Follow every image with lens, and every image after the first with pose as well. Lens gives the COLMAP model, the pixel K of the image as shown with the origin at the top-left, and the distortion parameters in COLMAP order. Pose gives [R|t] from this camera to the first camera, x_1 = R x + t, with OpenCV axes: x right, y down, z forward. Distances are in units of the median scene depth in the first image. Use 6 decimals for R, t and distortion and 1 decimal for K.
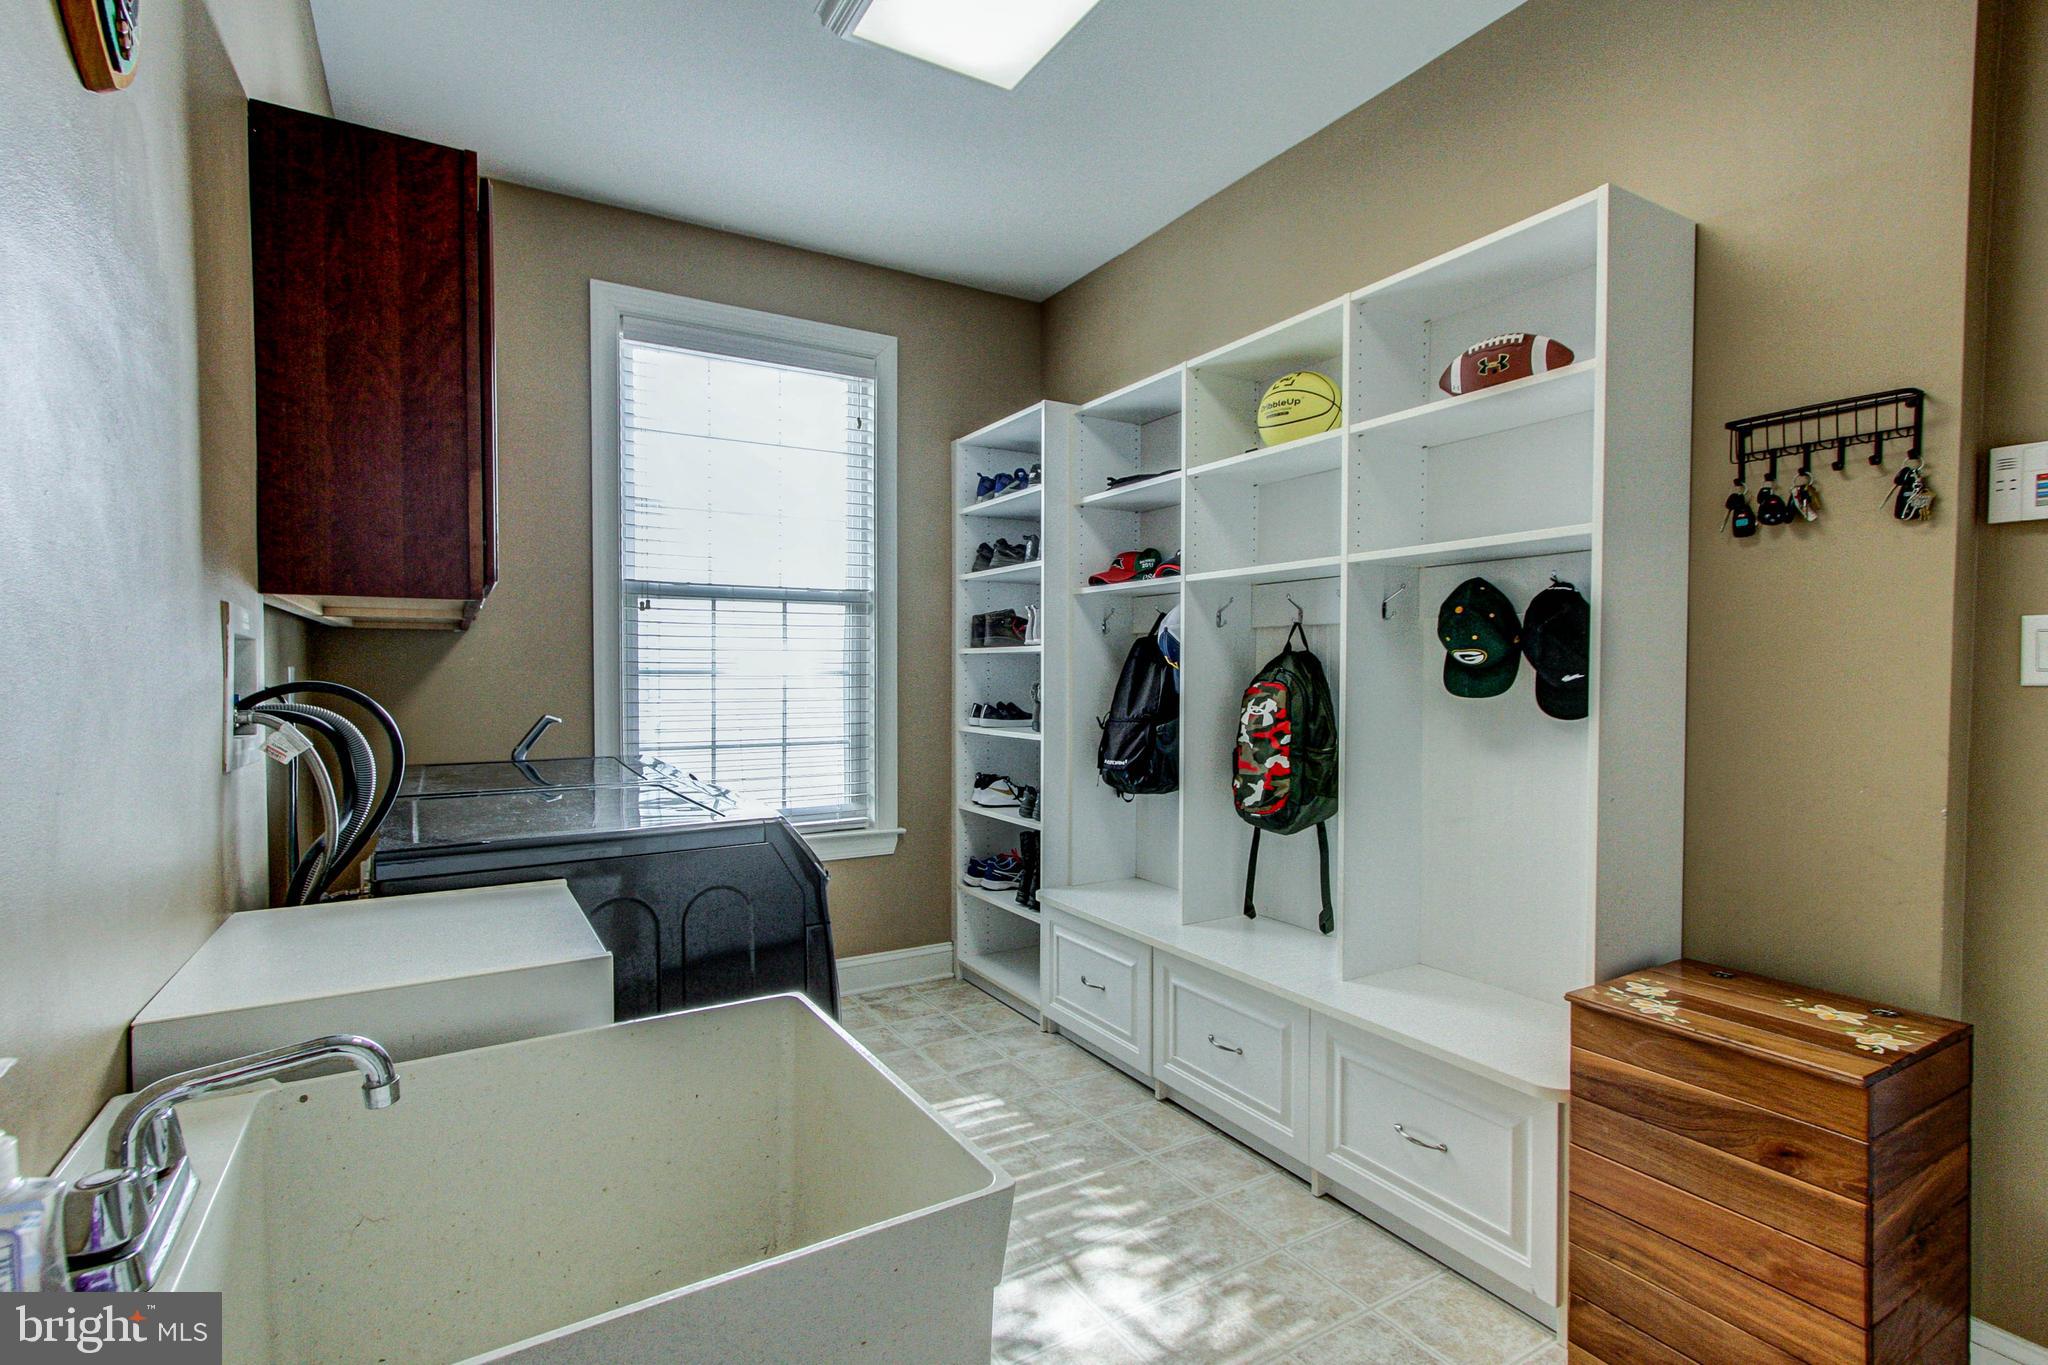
lens RADIAL K [[951.0, 0, 1025.7], [0, 951.0, 691.6], [0, 0, 1]] dist [0.013343, -0.000757]
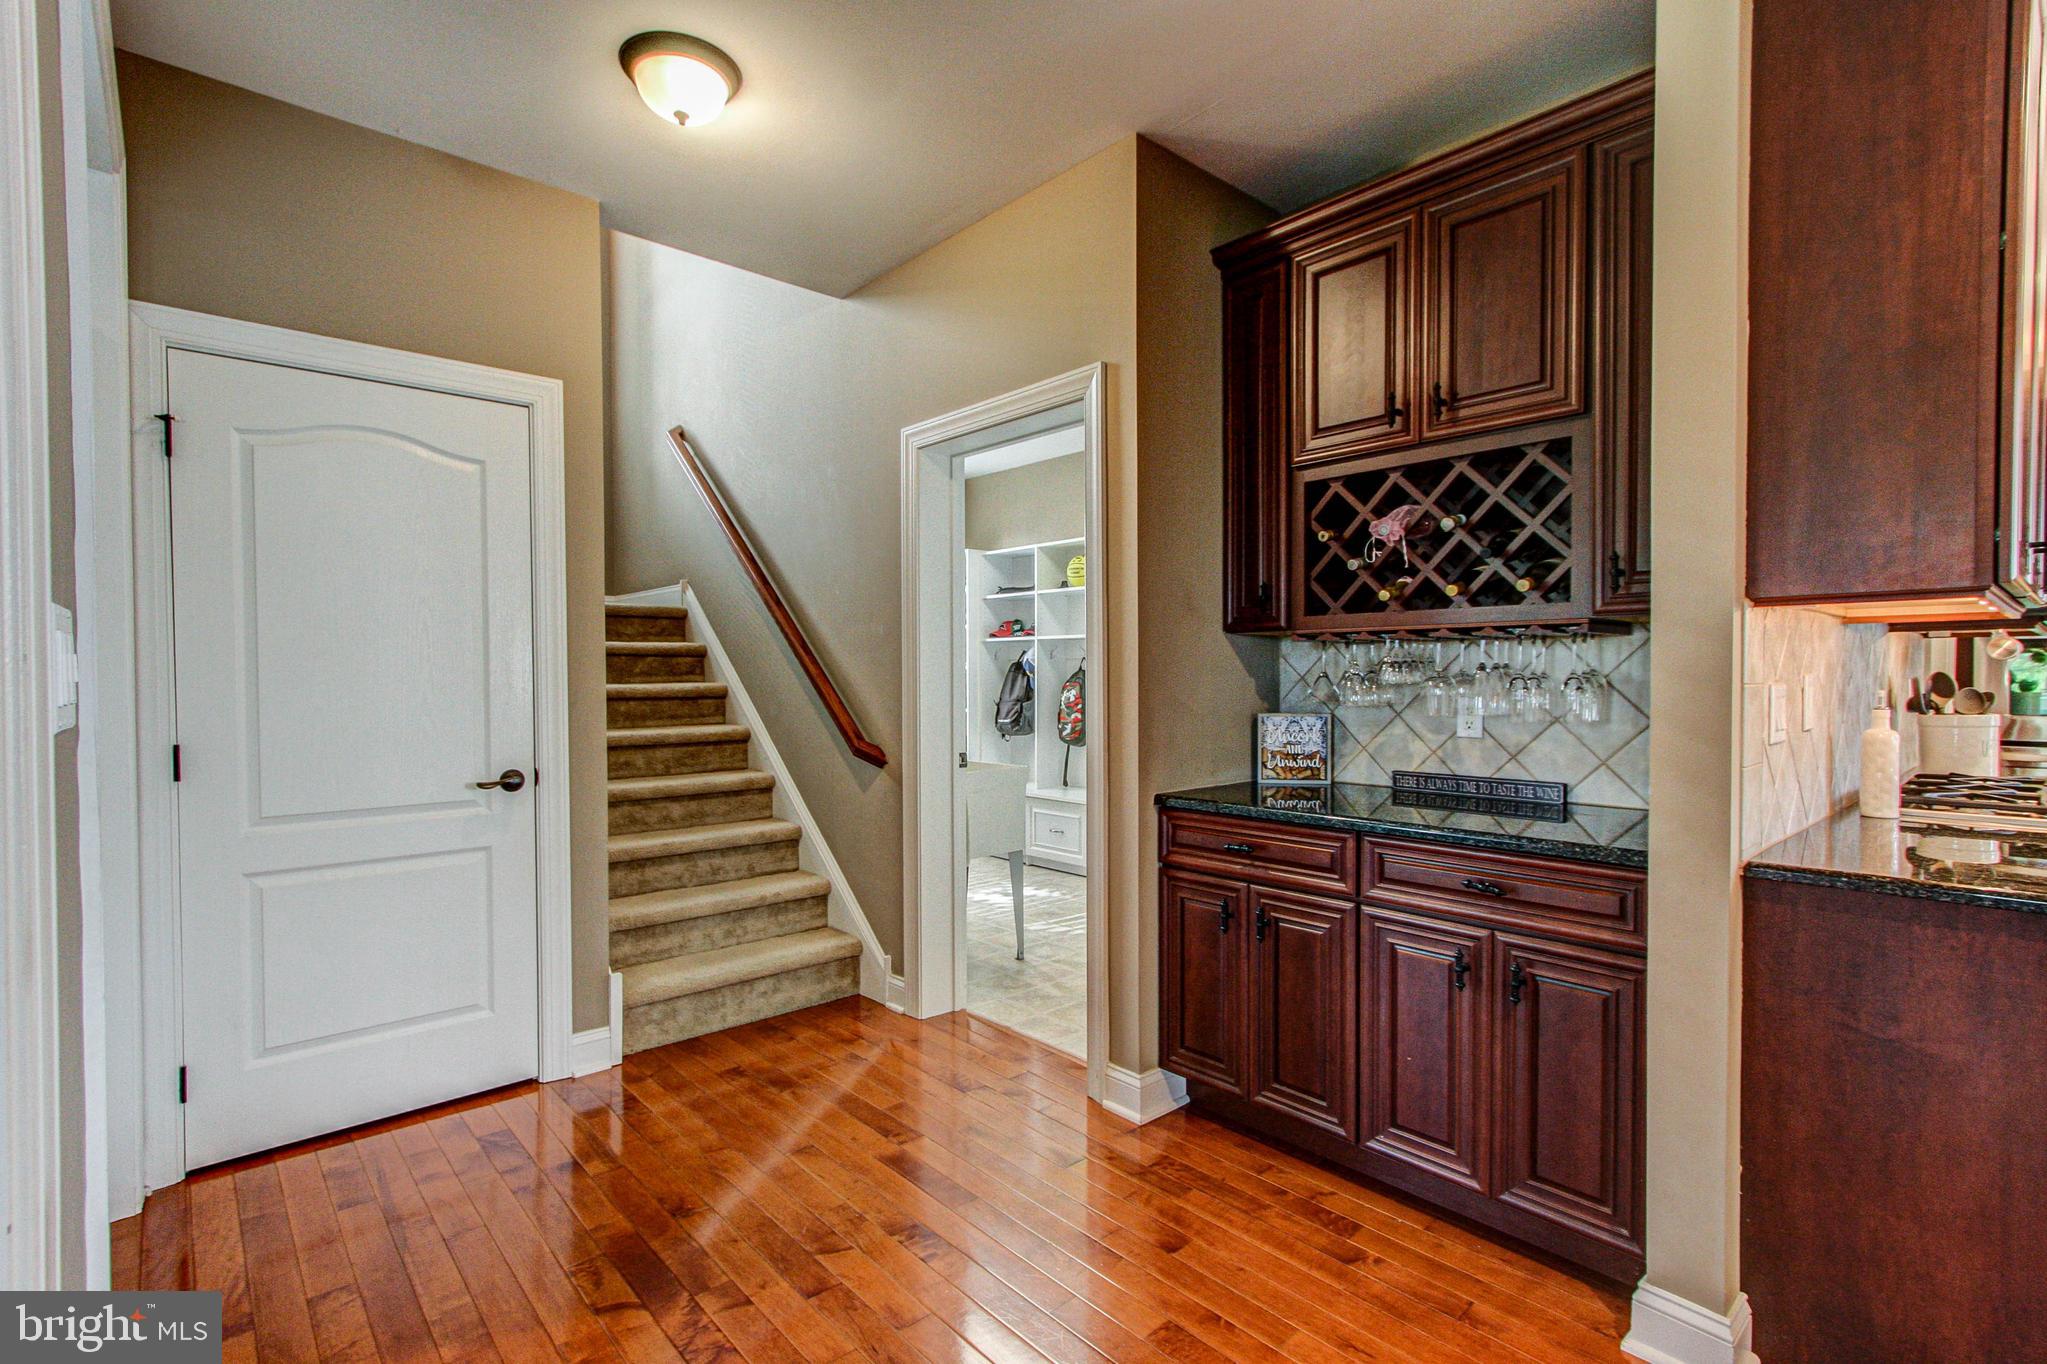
lens RADIAL K [[950.5, 0, 1019.3], [0, 950.5, 685.5], [0, 0, 1]] dist [0.013343, -0.000757]
pose [[0.981667, -0.006586, 0.190492, -0.297735], [0.008387, 0.999927, -0.008649, 0.014900], [-0.190421, 0.010088, 0.981651, -1.188247]]
